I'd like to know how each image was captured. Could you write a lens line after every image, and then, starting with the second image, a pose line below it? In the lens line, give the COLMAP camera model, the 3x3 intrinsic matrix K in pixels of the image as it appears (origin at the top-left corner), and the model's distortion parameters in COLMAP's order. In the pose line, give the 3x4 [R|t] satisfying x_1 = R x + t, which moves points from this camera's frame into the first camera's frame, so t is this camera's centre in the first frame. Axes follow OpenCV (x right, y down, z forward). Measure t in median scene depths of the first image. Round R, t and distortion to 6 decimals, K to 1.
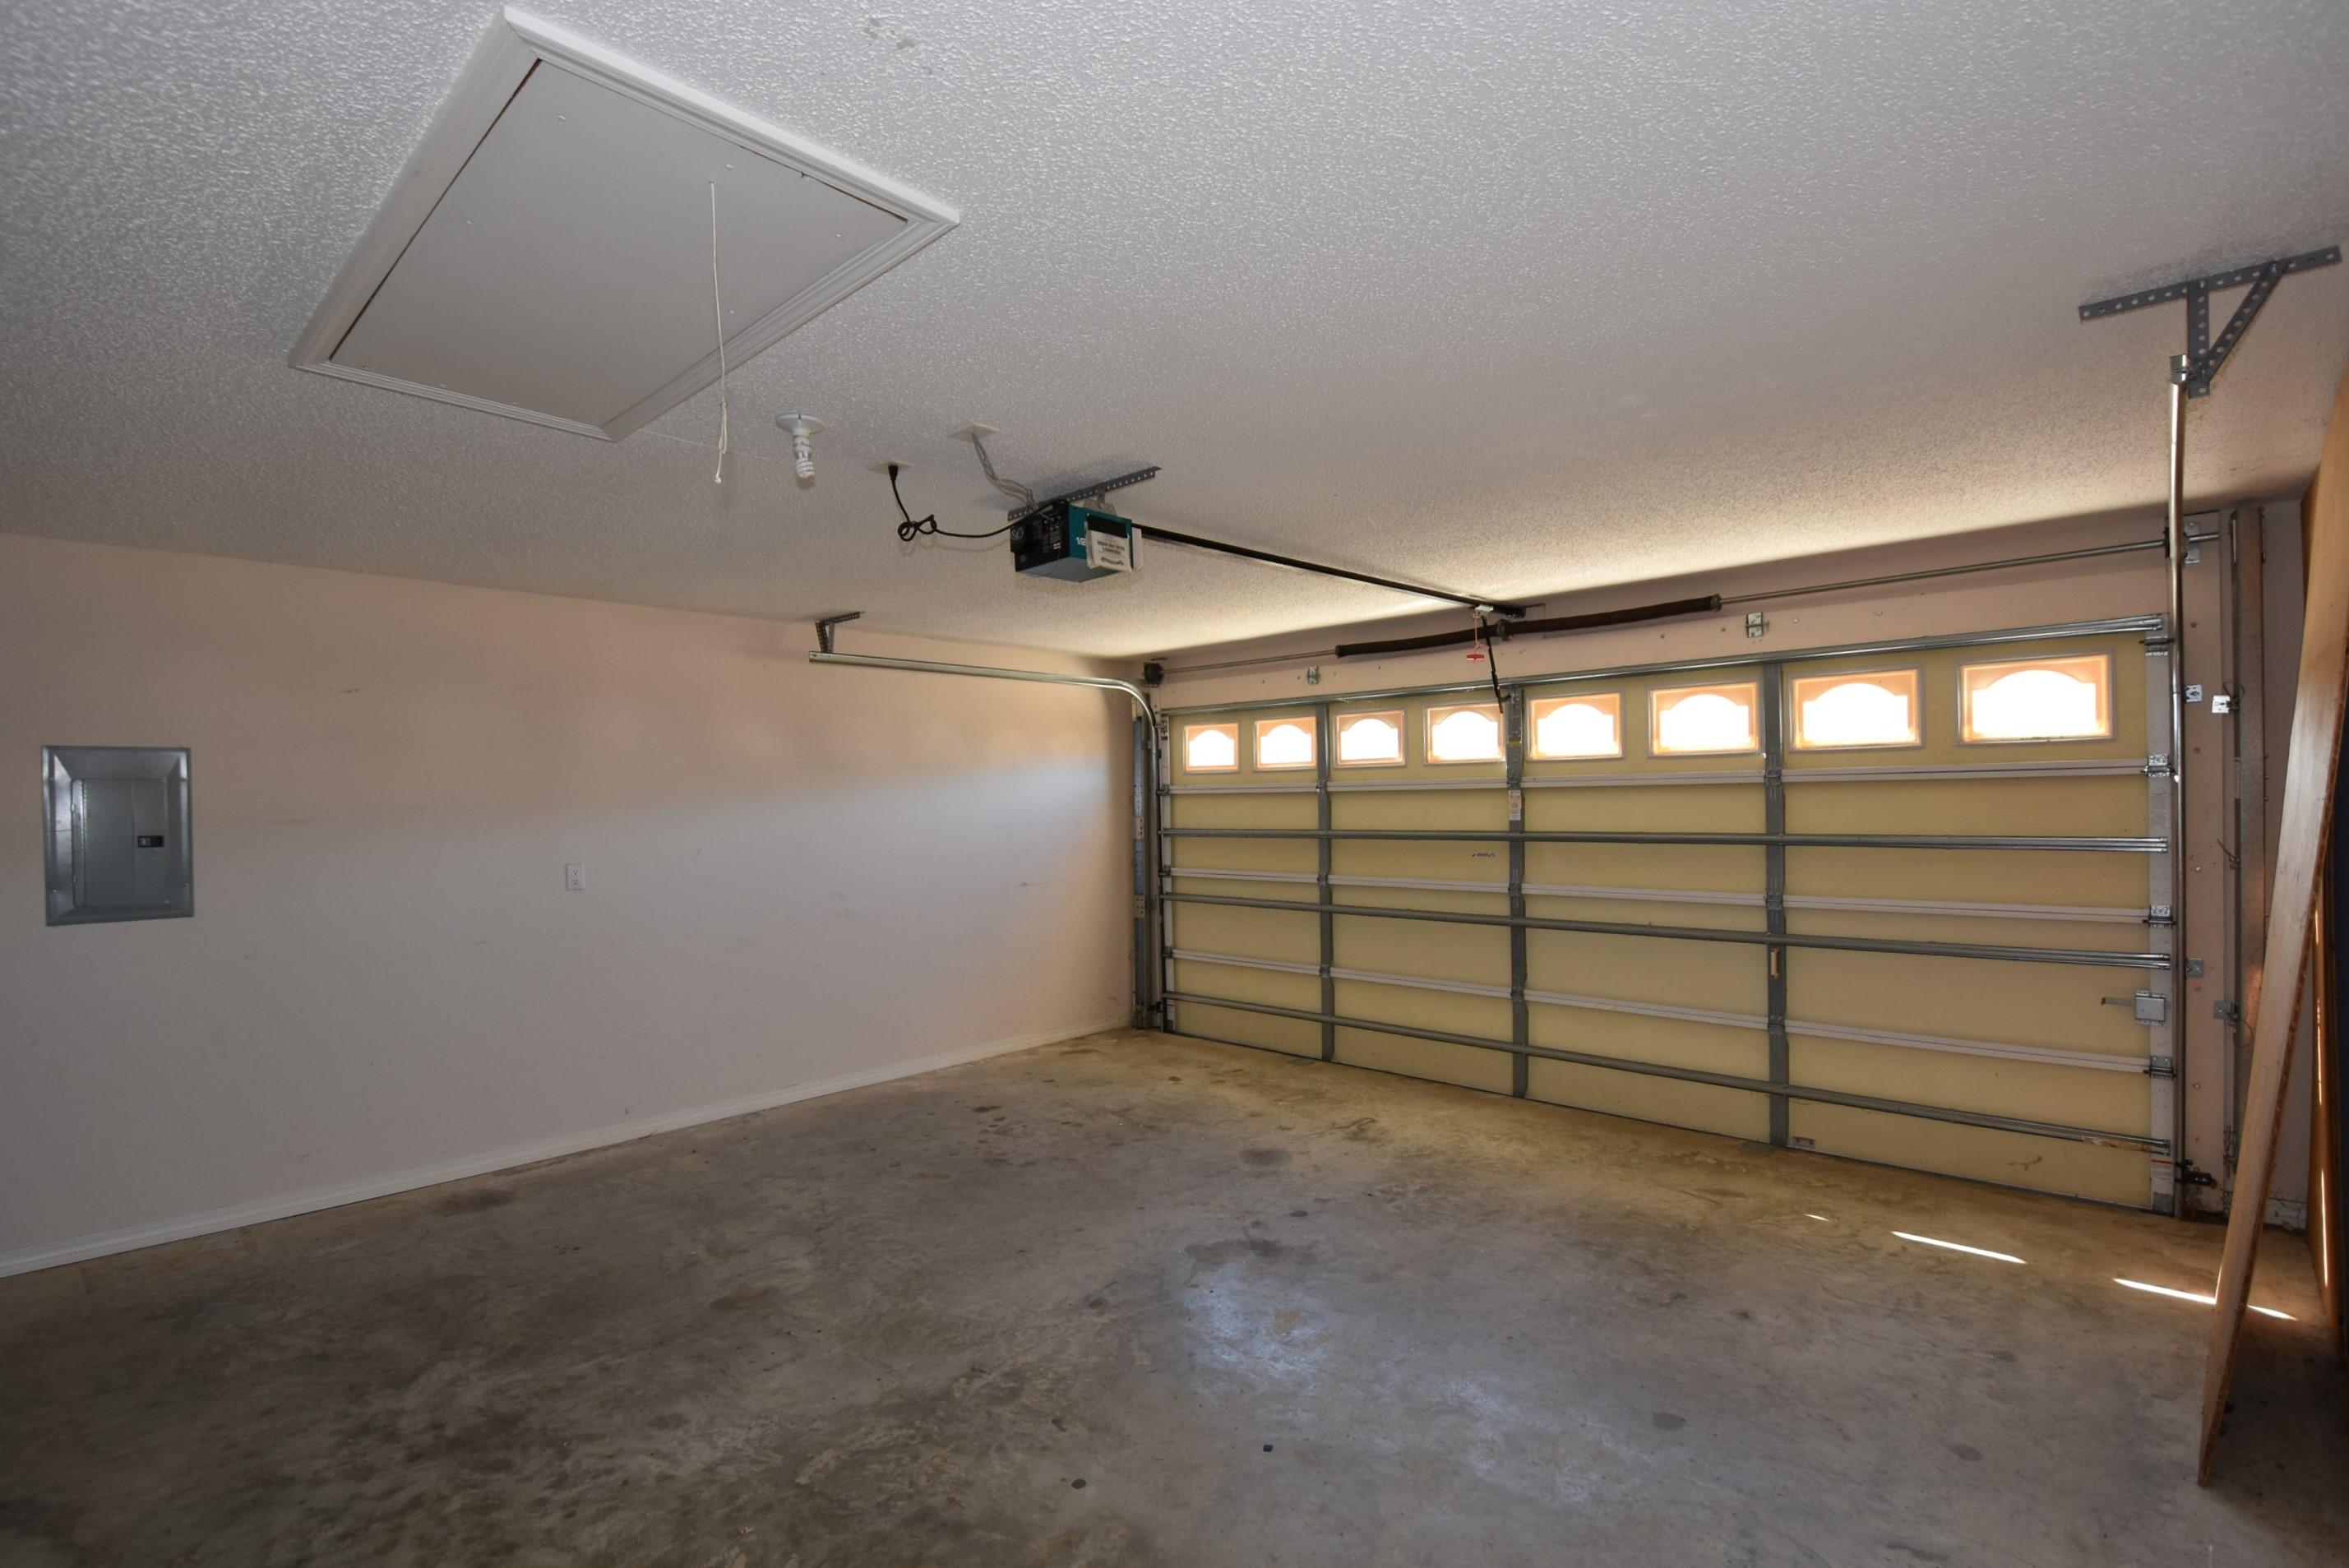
lens RADIAL K [[1063.9, 0, 1171.8], [0, 1063.9, 808.5], [0, 0, 1]] dist [0.019936, -0.023892]
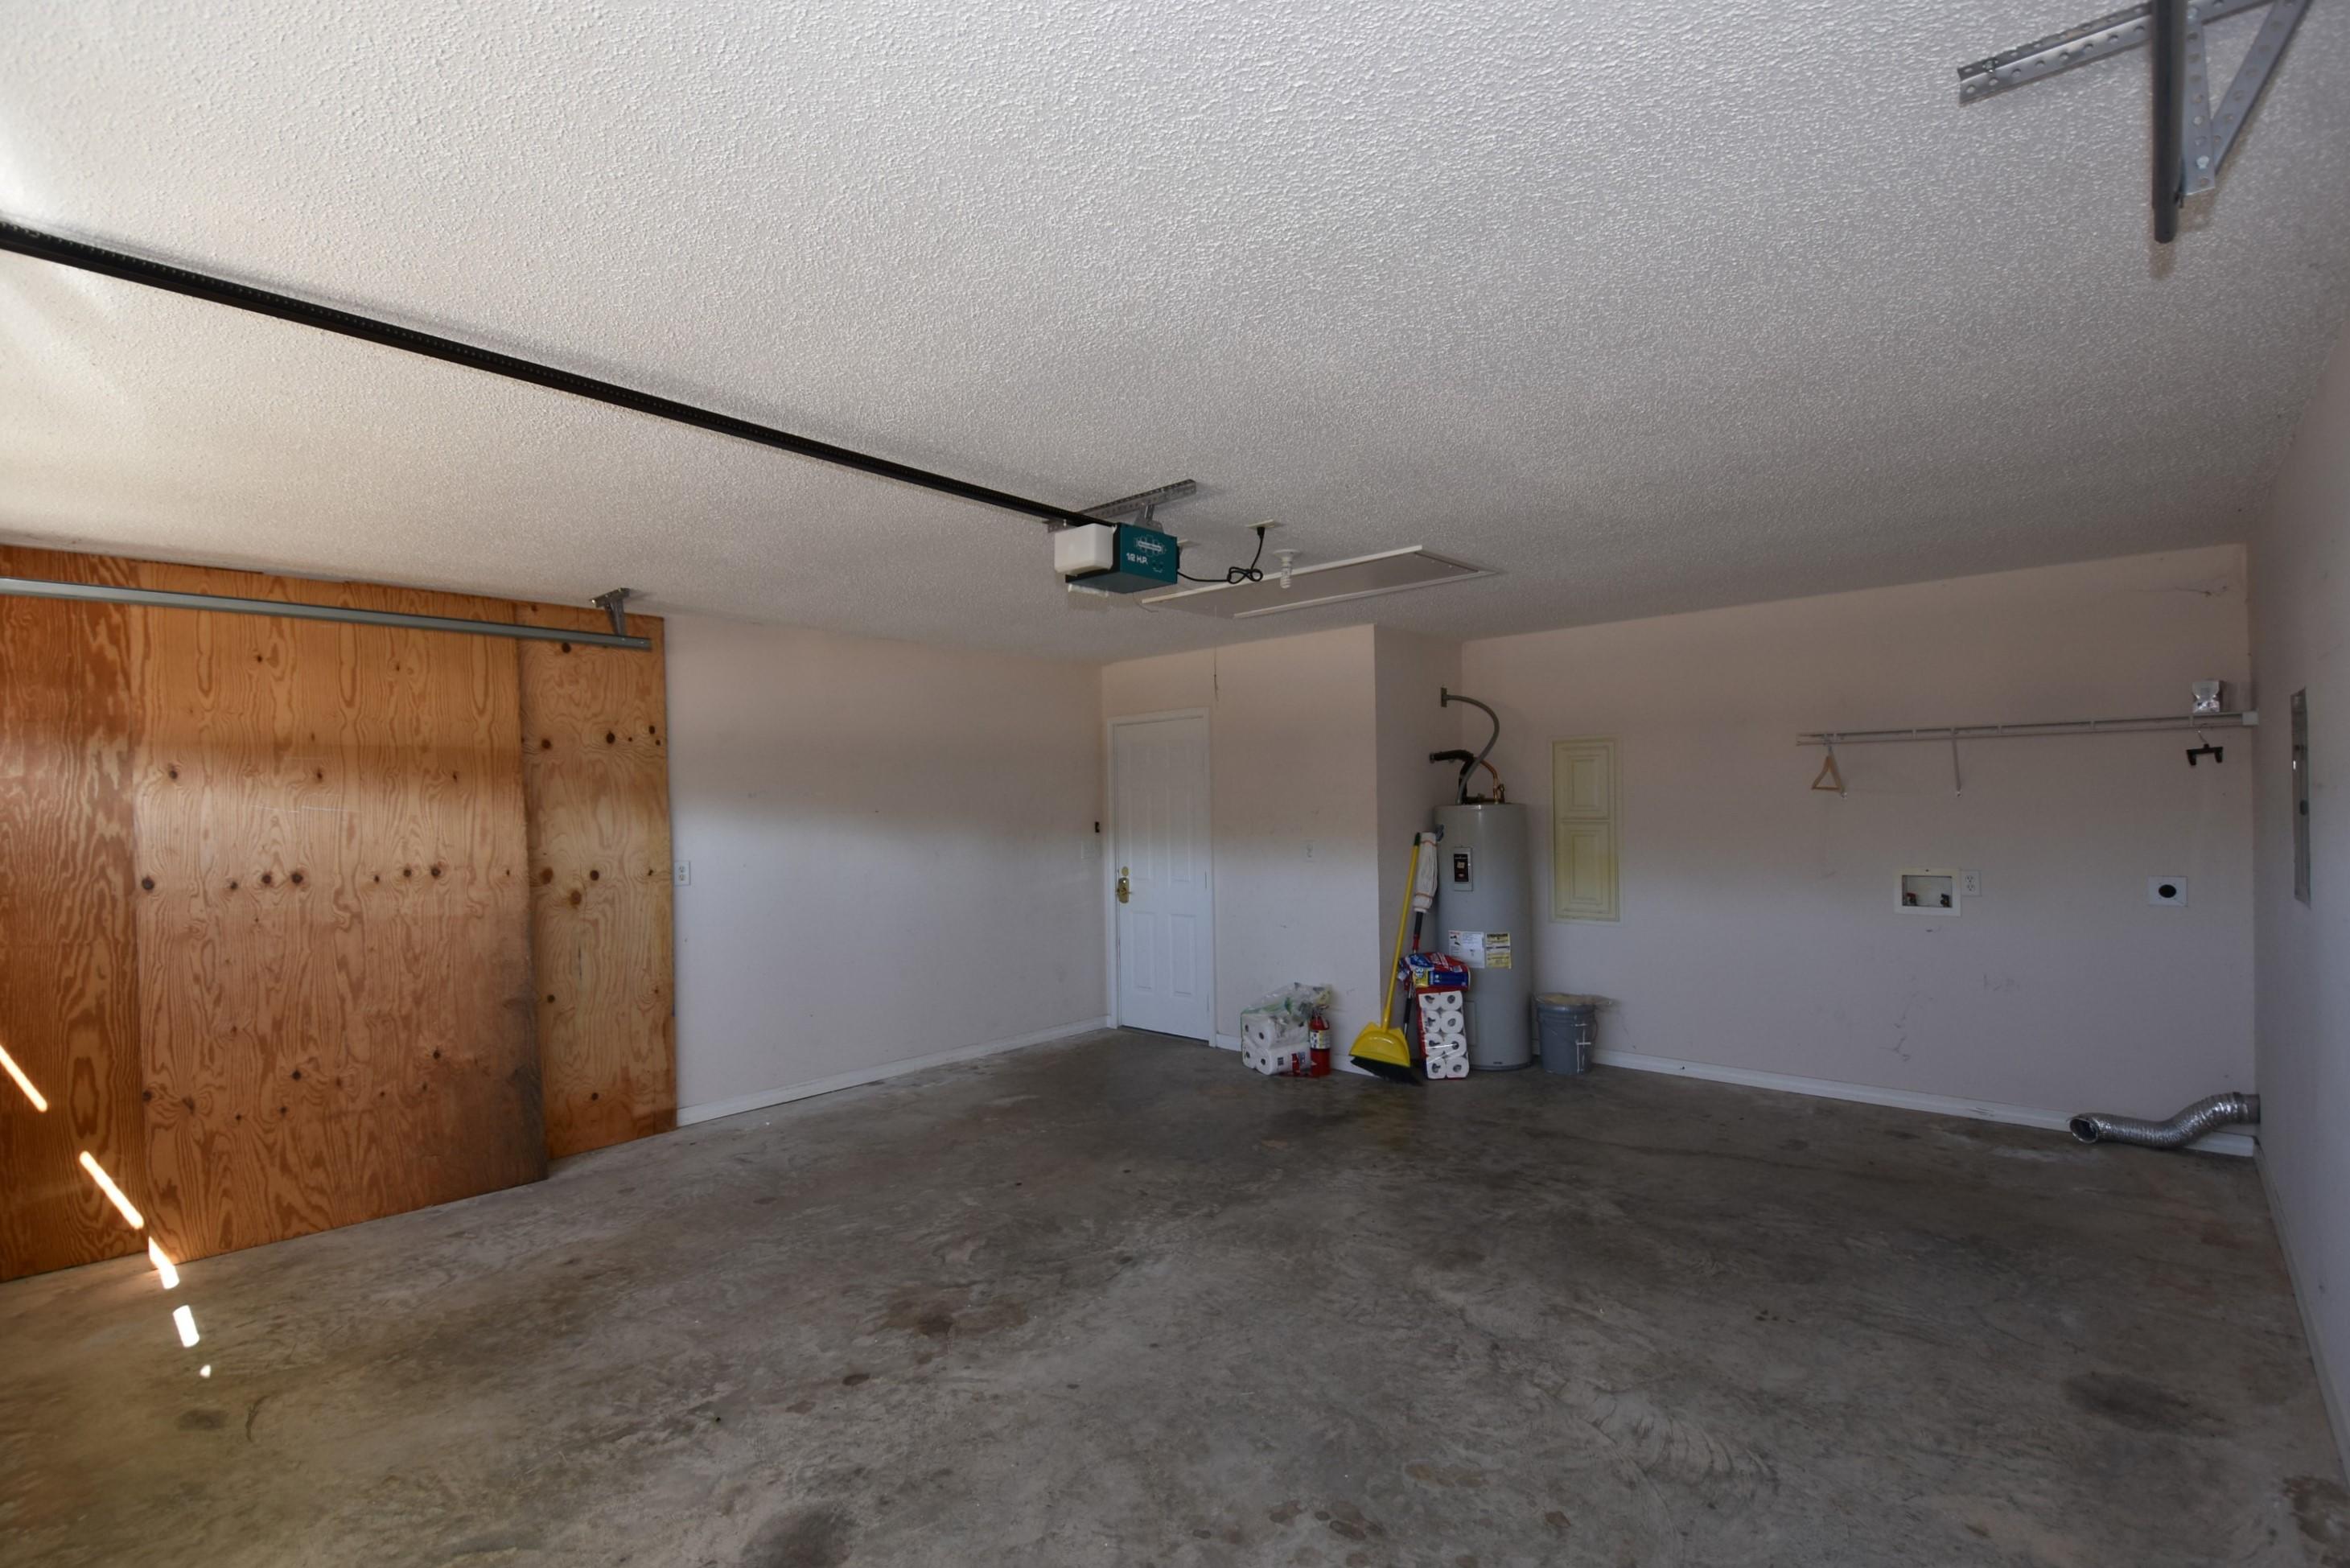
lens RADIAL K [[1064.3, 0, 1172.3], [0, 1064.3, 808.5], [0, 0, 1]] dist [0.019936, -0.023892]
pose [[-0.999258, 0.037210, -0.009960, -0.122433], [0.037146, 0.999289, 0.006483, -0.005559], [0.010194, 0.006108, -0.999929, 2.051199]]
